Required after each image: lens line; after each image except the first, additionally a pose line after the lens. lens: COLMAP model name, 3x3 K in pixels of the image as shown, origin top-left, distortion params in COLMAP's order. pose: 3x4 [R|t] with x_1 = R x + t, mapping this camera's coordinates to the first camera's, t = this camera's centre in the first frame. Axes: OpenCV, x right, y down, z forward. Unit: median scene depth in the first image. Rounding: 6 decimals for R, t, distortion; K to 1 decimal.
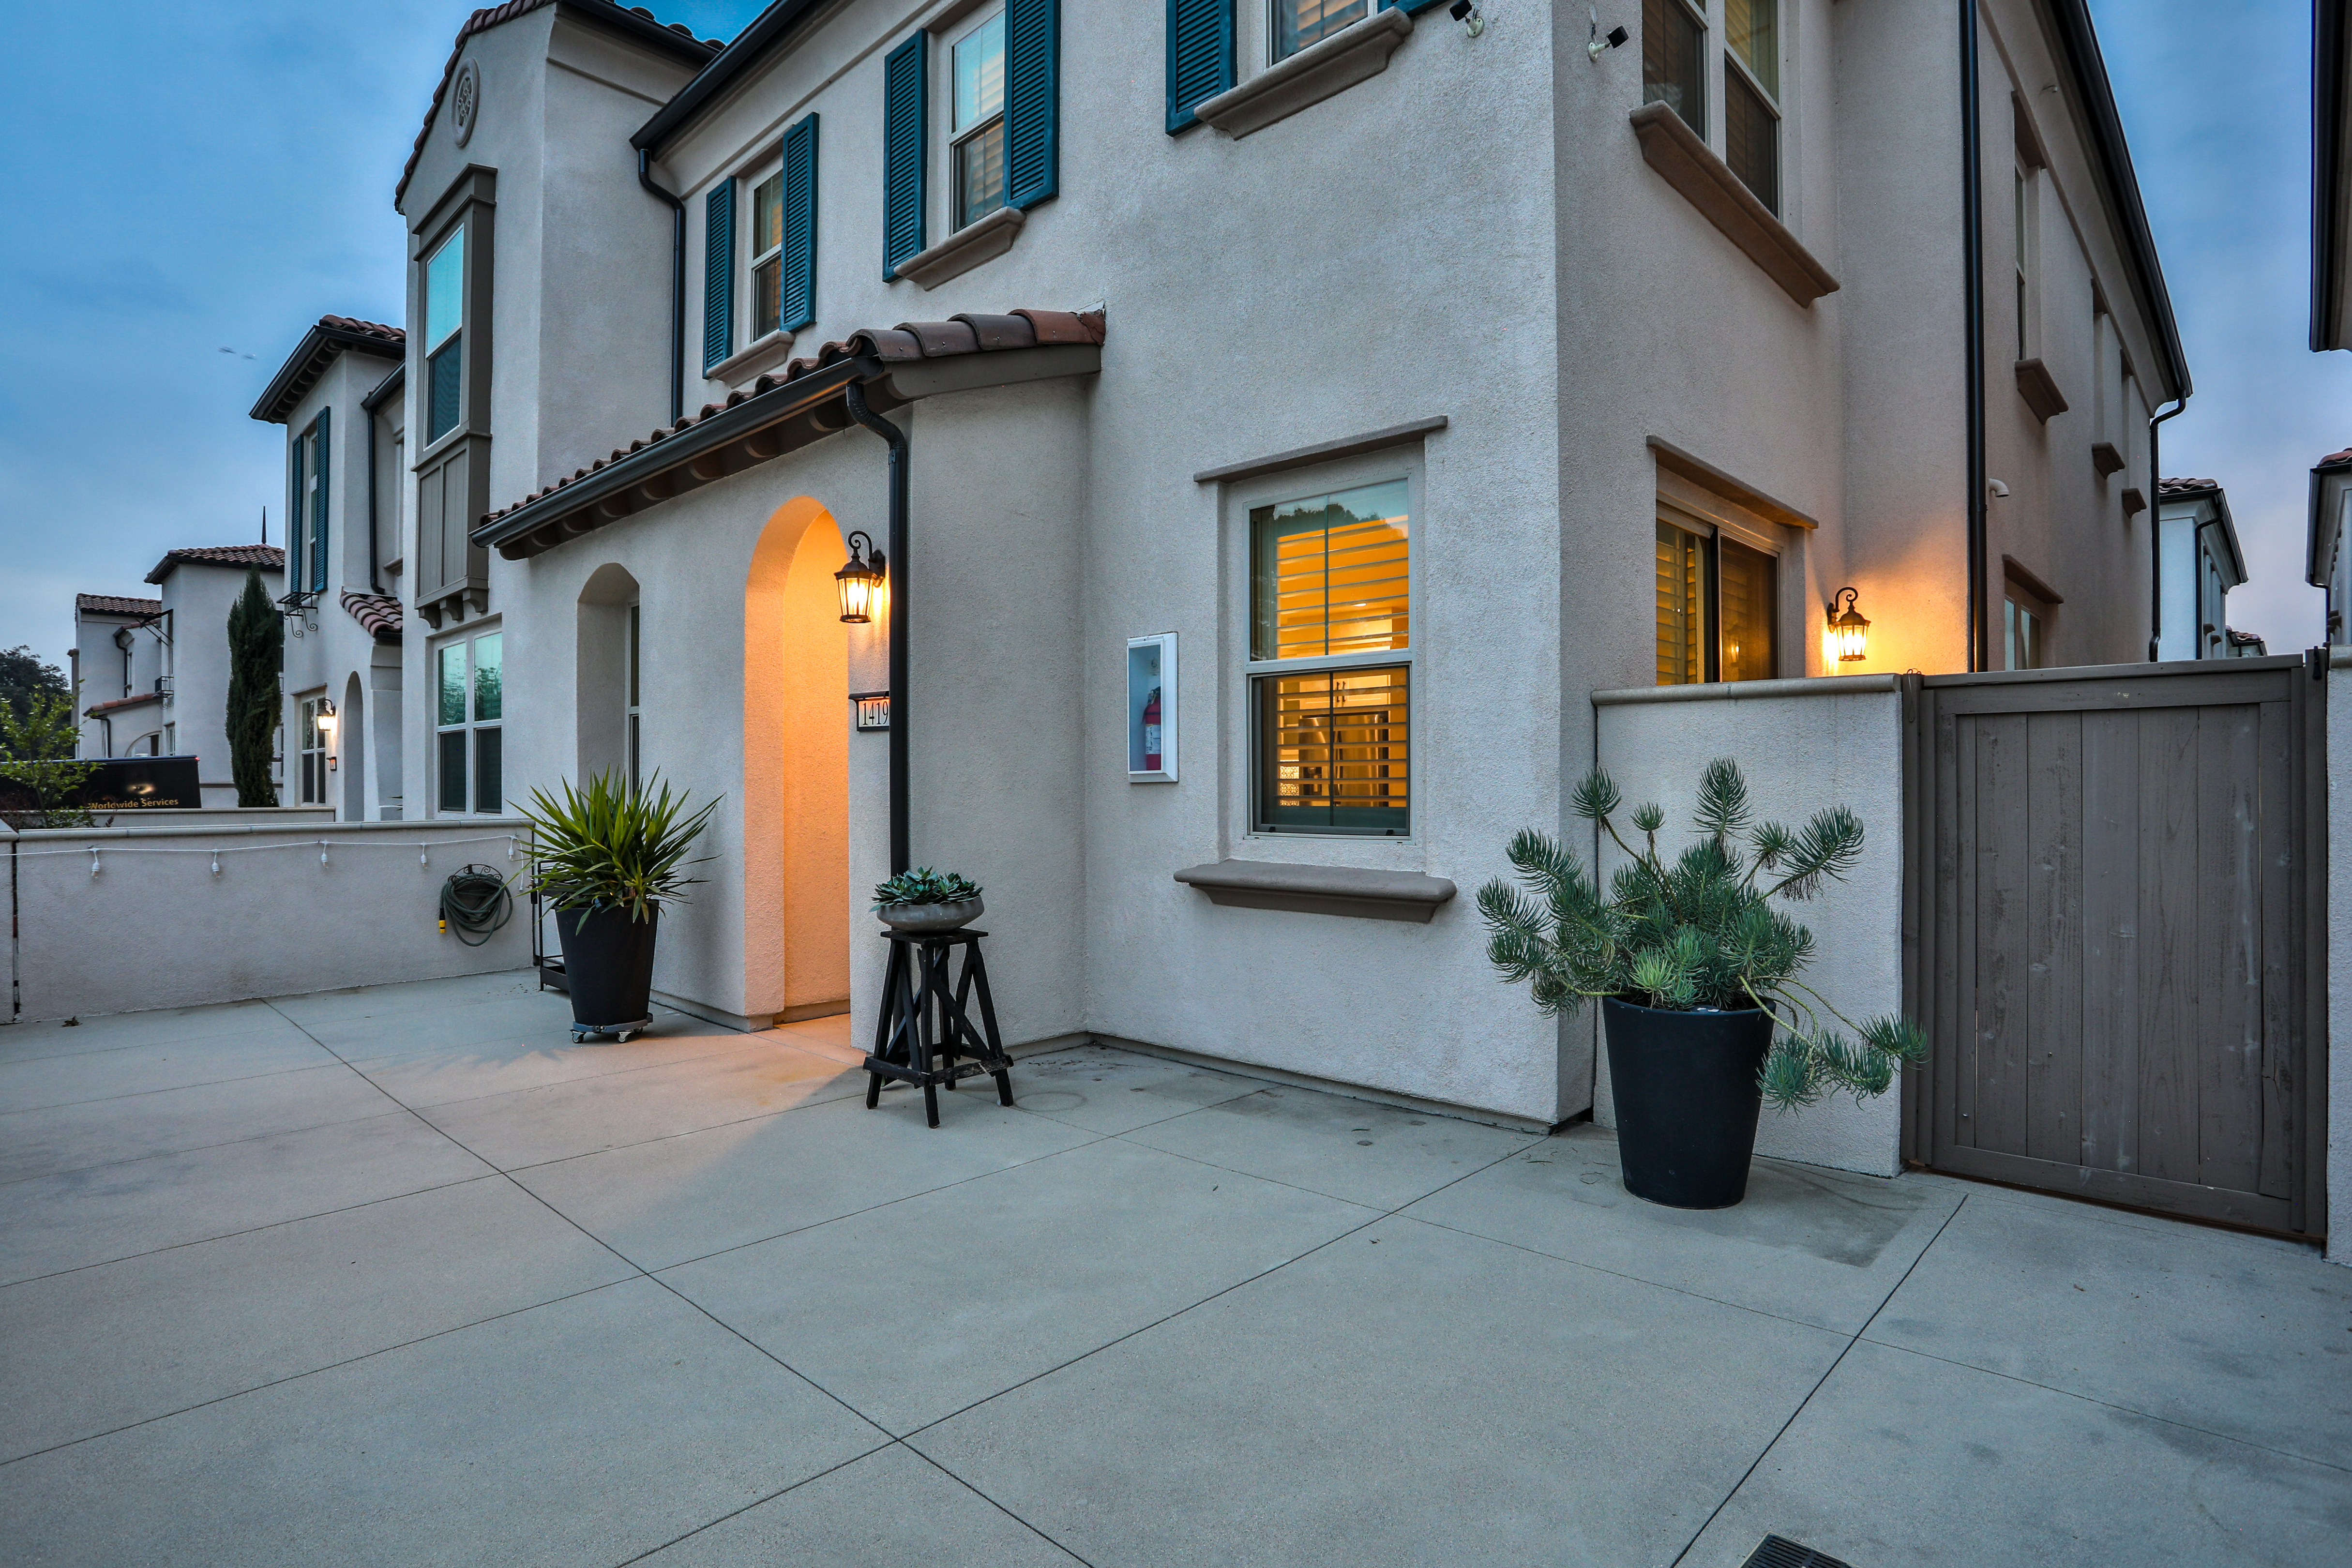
lens RADIAL K [[1232.8, 0, 1165.9], [0, 1232.8, 785.0], [0, 0, 1]] dist [-0.059903, 0.021886]
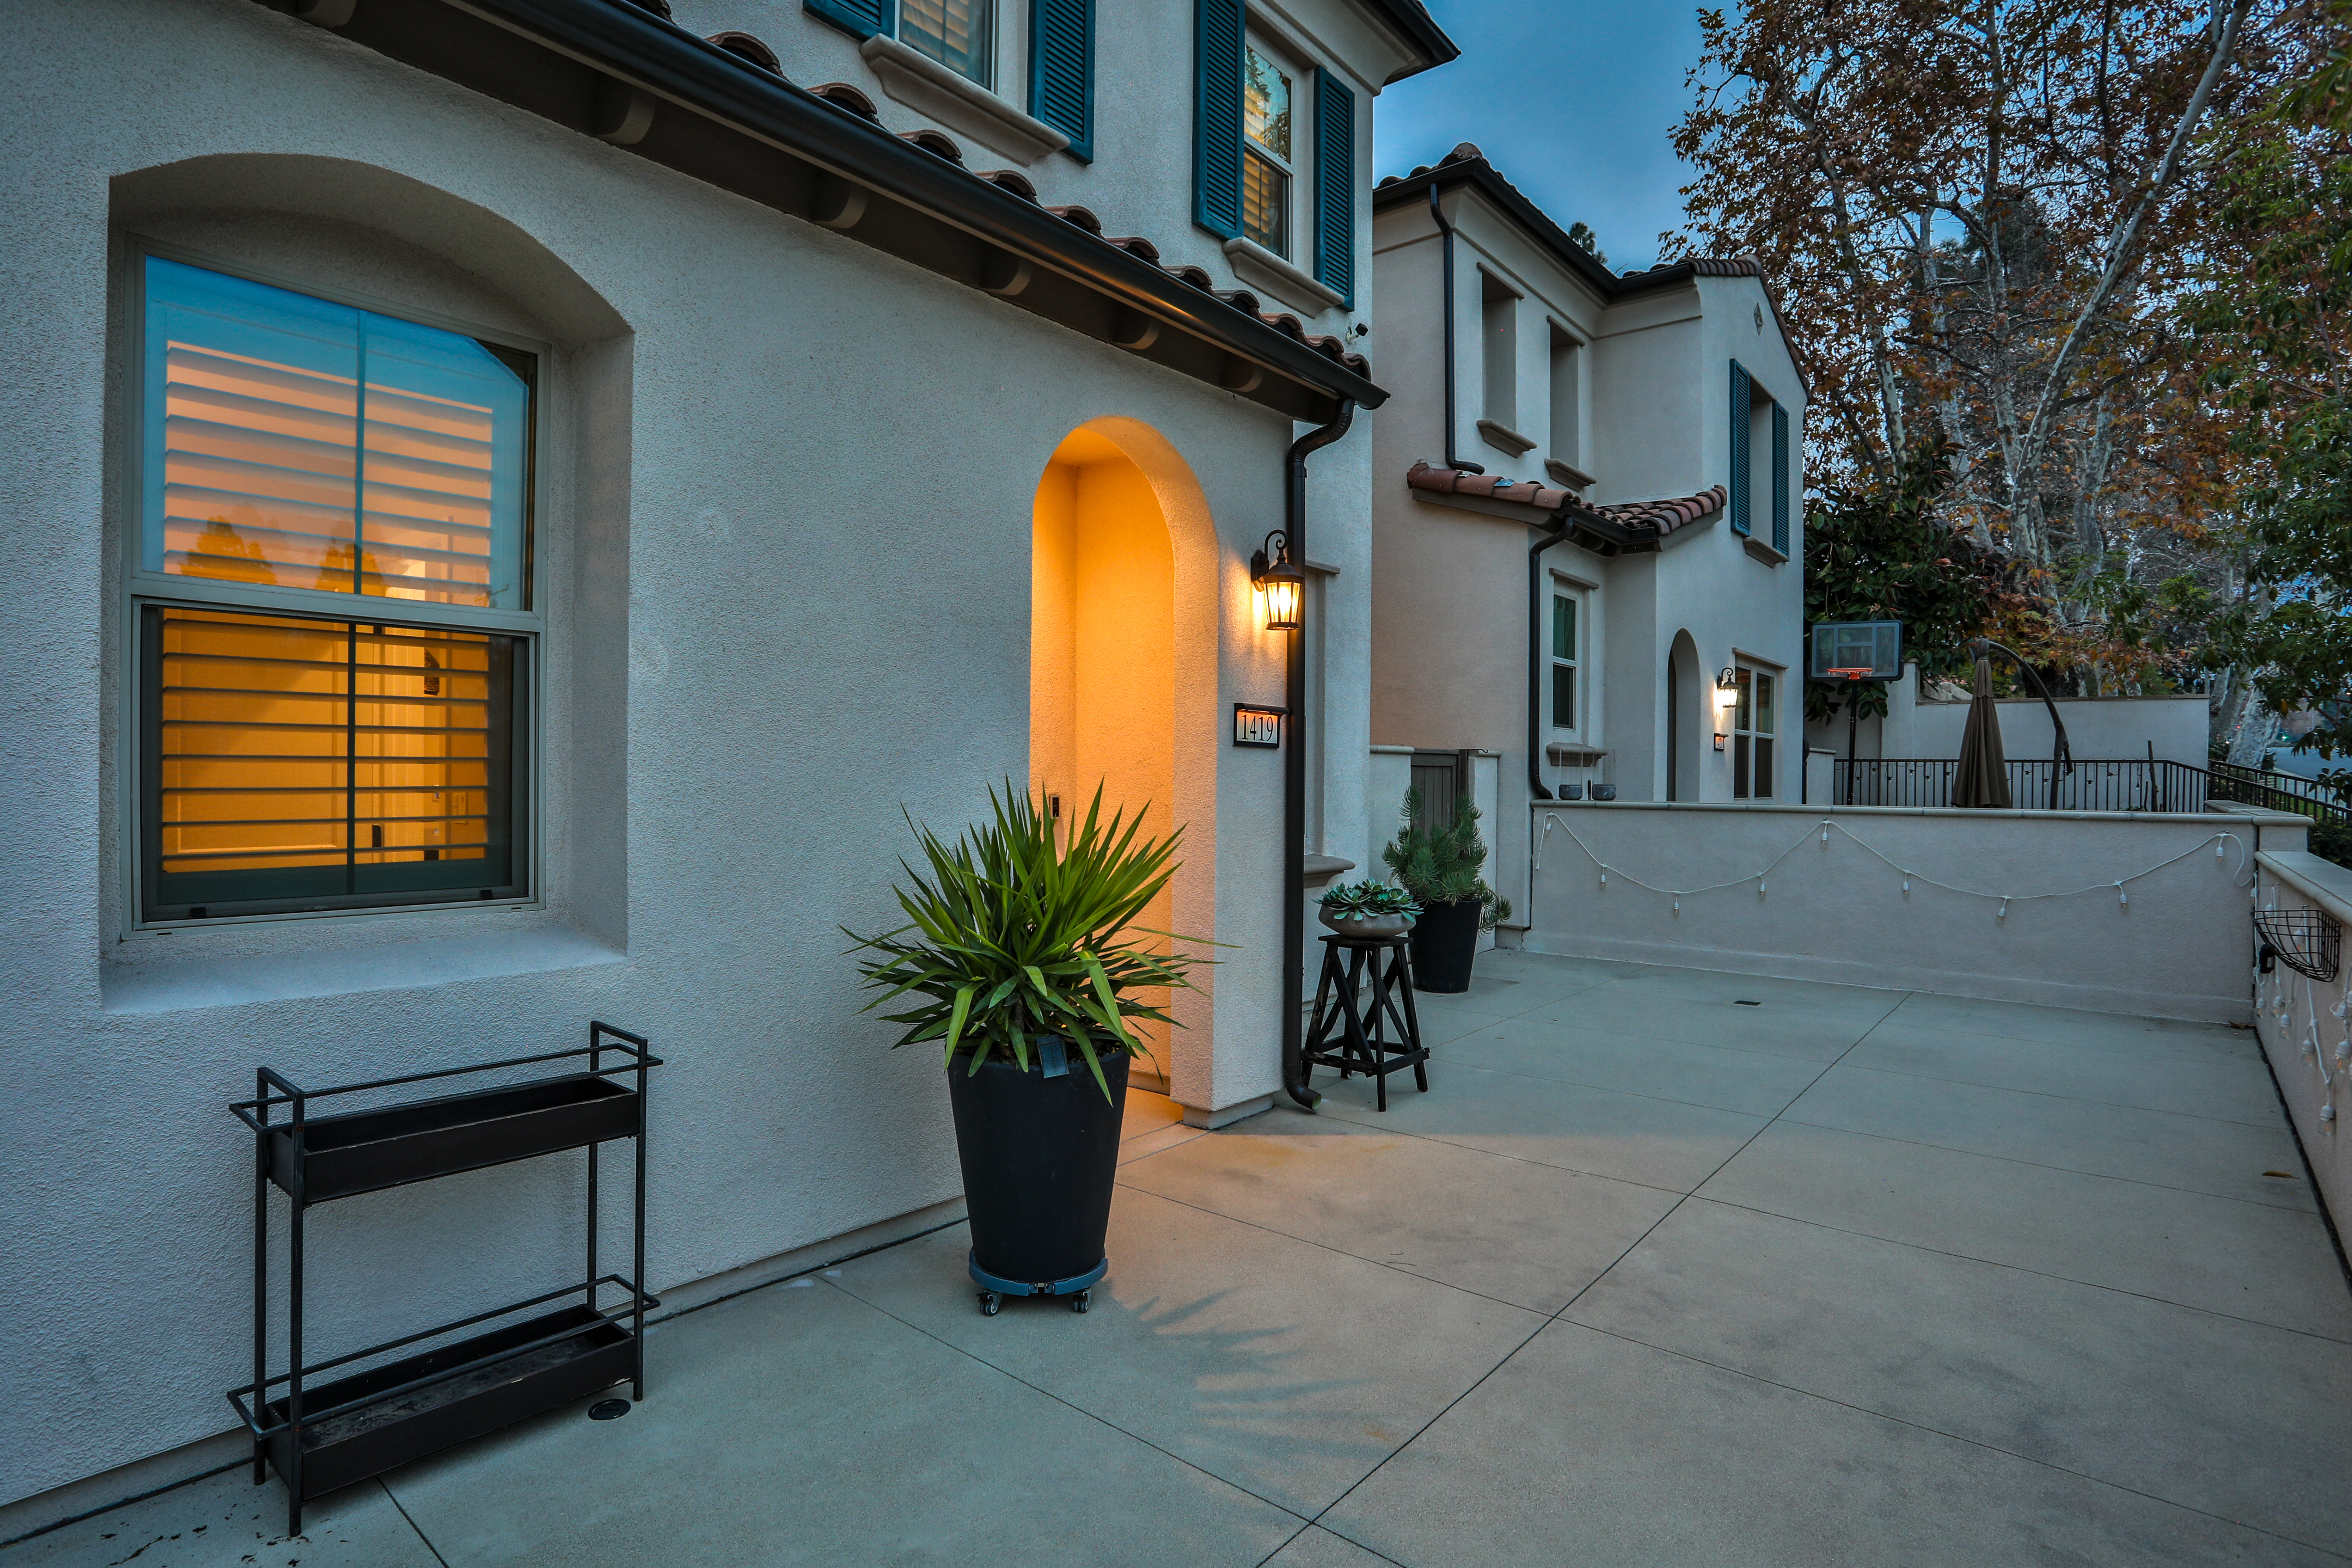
lens RADIAL K [[1232.8, 0, 1168.6], [0, 1232.8, 779.4], [0, 0, 1]] dist [-0.059903, 0.021886]
pose [[-0.102191, -0.004843, 0.994753, -1.158882], [-0.006667, 0.999969, 0.004184, -0.023604], [-0.994742, -0.006205, -0.102220, 1.174588]]
